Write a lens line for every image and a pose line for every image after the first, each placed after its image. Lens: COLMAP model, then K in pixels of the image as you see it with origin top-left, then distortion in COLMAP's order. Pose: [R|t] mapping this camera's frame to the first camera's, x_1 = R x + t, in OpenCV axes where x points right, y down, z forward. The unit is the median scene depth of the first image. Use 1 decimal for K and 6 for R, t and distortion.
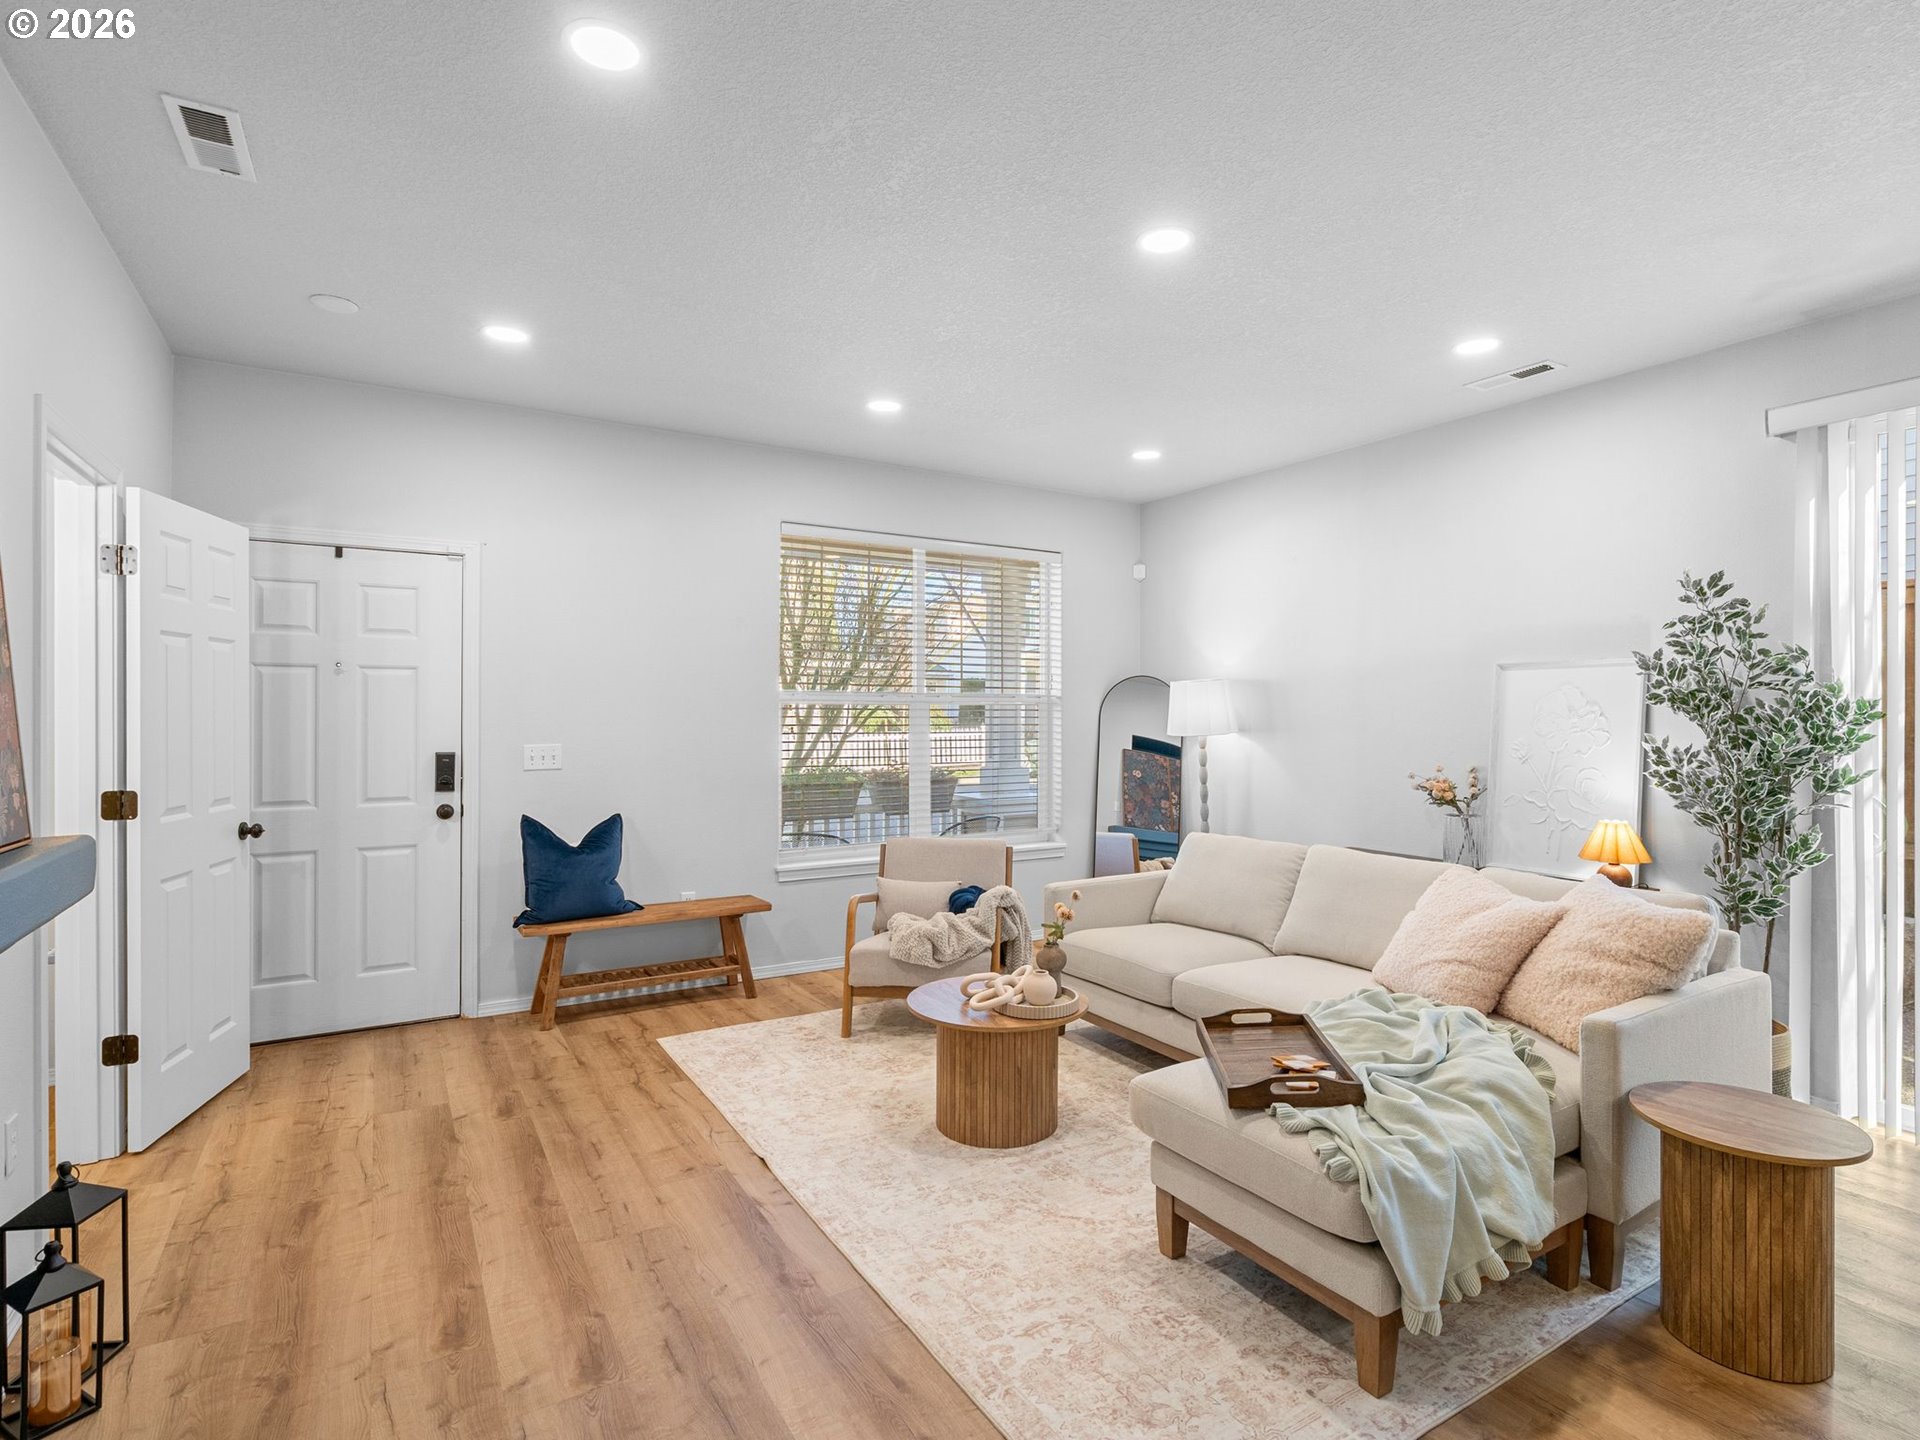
lens RADIAL K [[978.5, 0, 979.0], [0, 978.5, 714.2], [0, 0, 1]] dist [-0.003763, -0.000009]
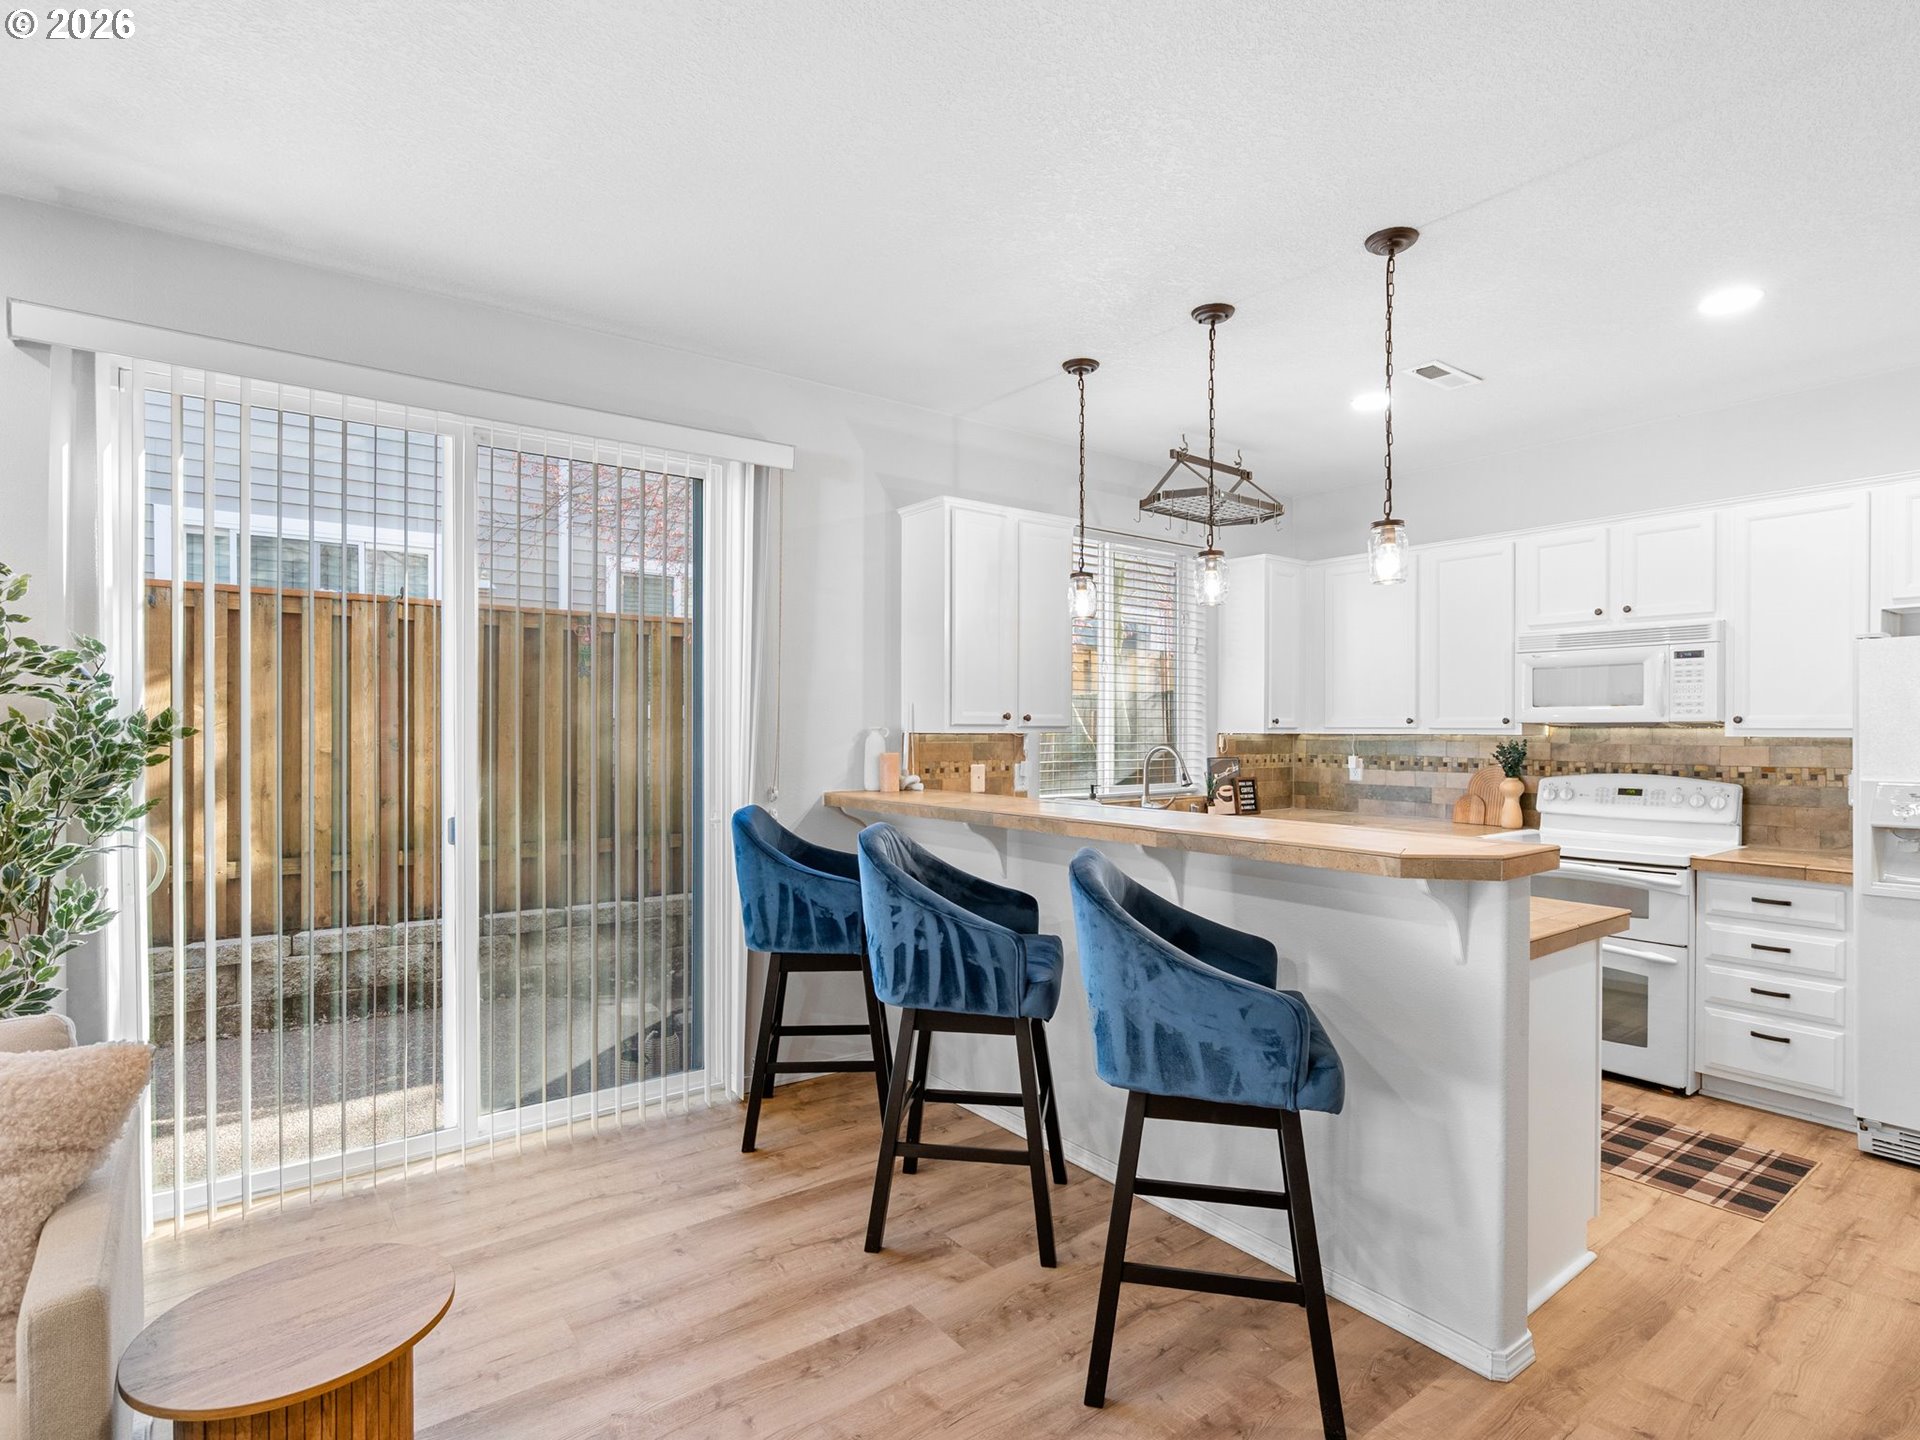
lens RADIAL K [[991.8, 0, 973.7], [0, 991.8, 737.7], [0, 0, 1]] dist [-0.002885, 0.000877]
pose [[-0.096393, -0.015349, 0.995225, 0.024800], [-0.003967, 0.999879, 0.015036, -0.008073], [-0.995335, -0.002498, -0.096443, 0.368066]]
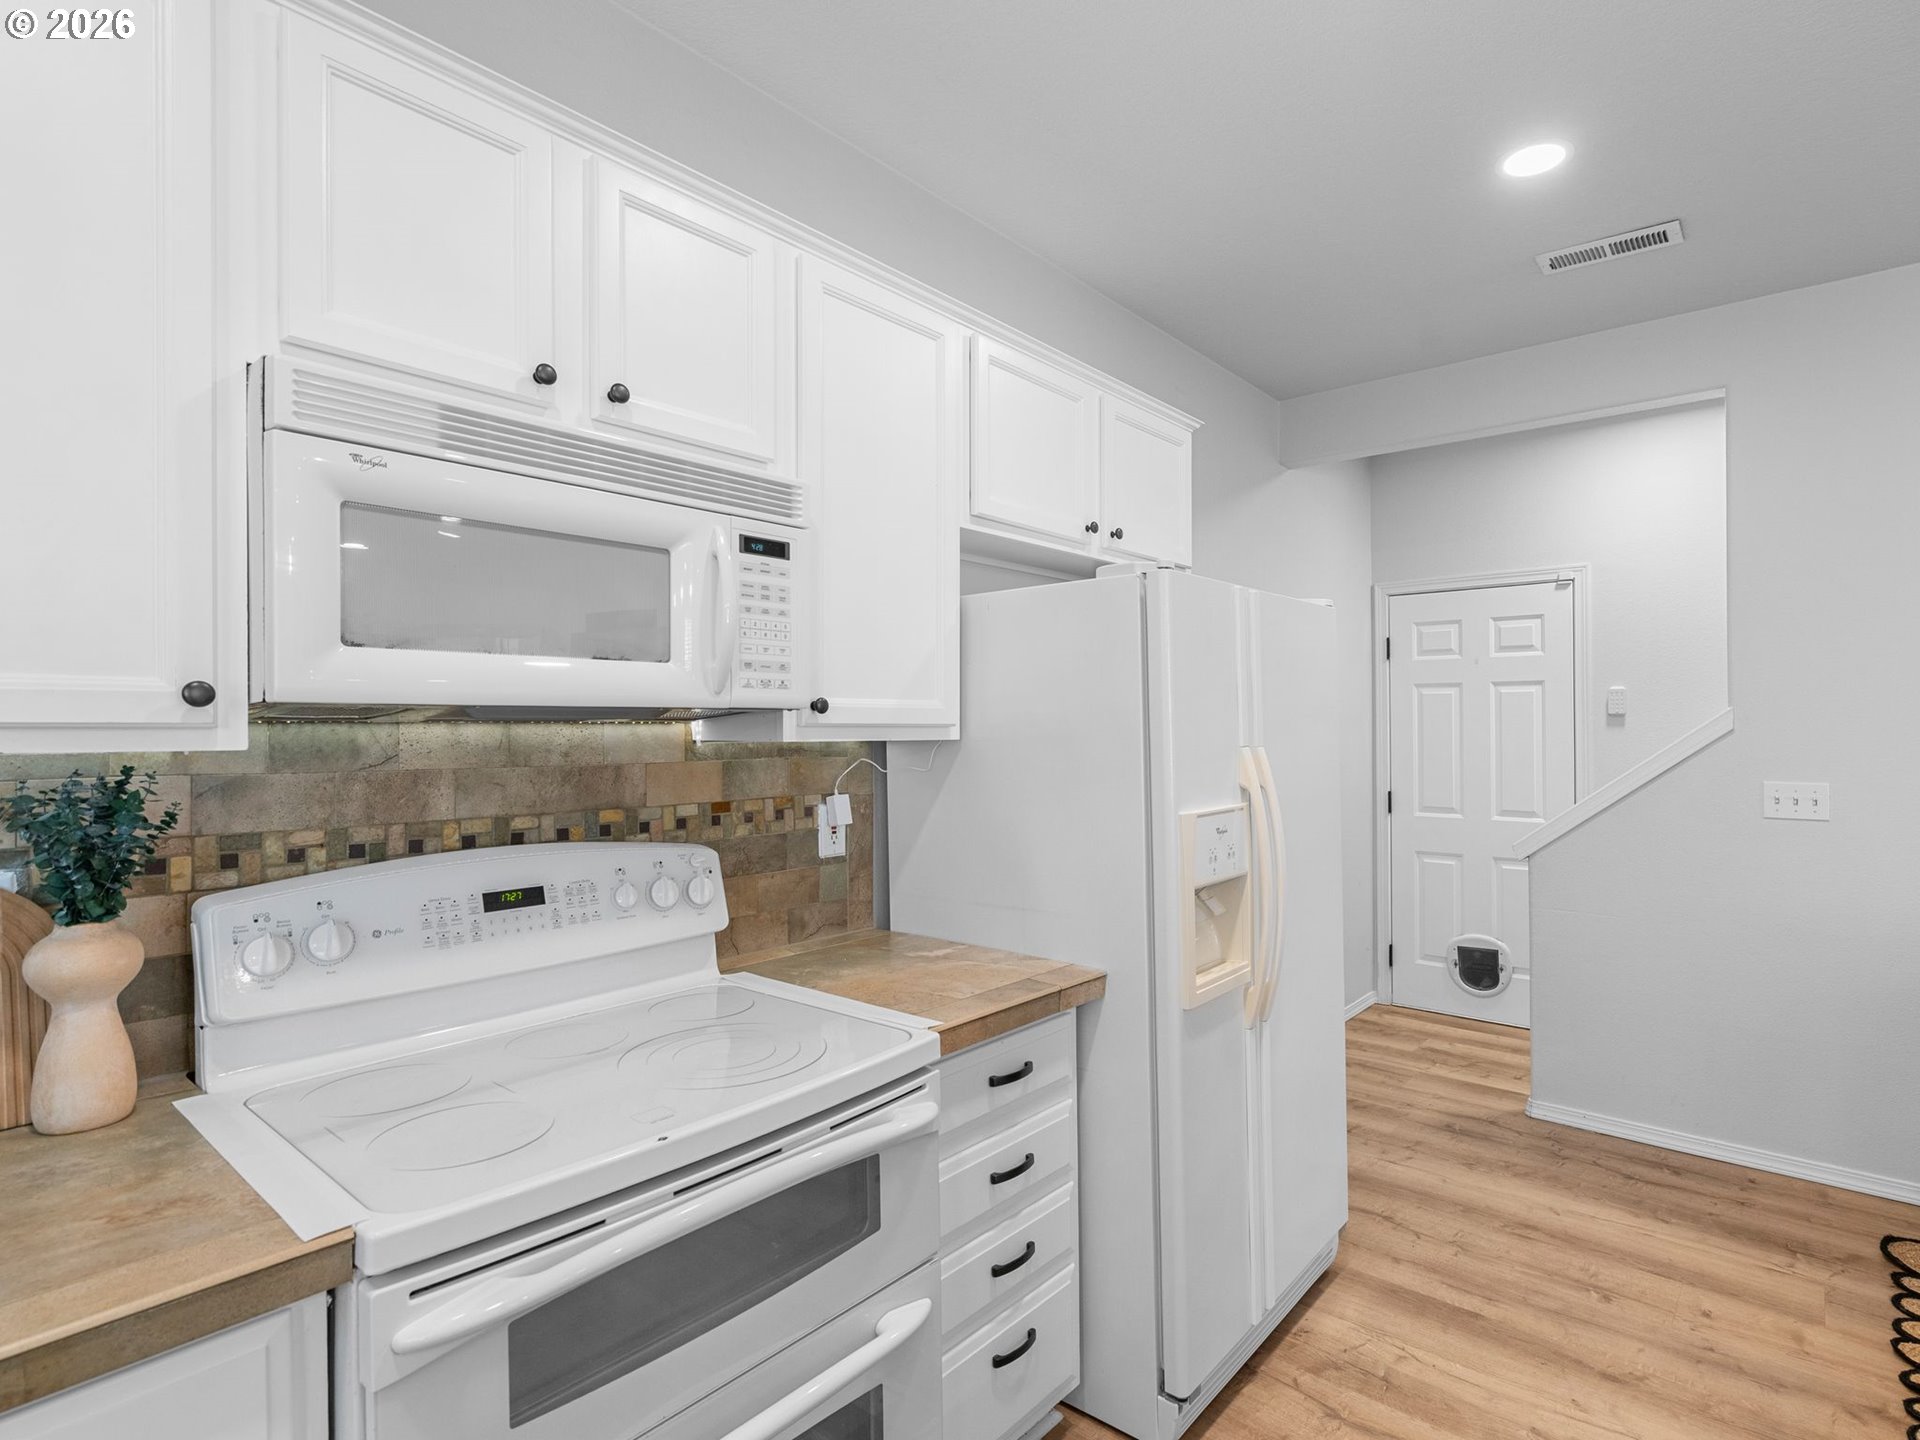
lens RADIAL K [[987.7, 0, 1033.5], [0, 987.7, 713.1], [0, 0, 1]] dist [-0.004854, 0.000430]
pose [[-0.941753, -0.009427, -0.336172, 1.121151], [-0.004574, 0.999874, -0.015225, -0.003680], [0.336273, -0.012801, -0.941677, -0.071161]]
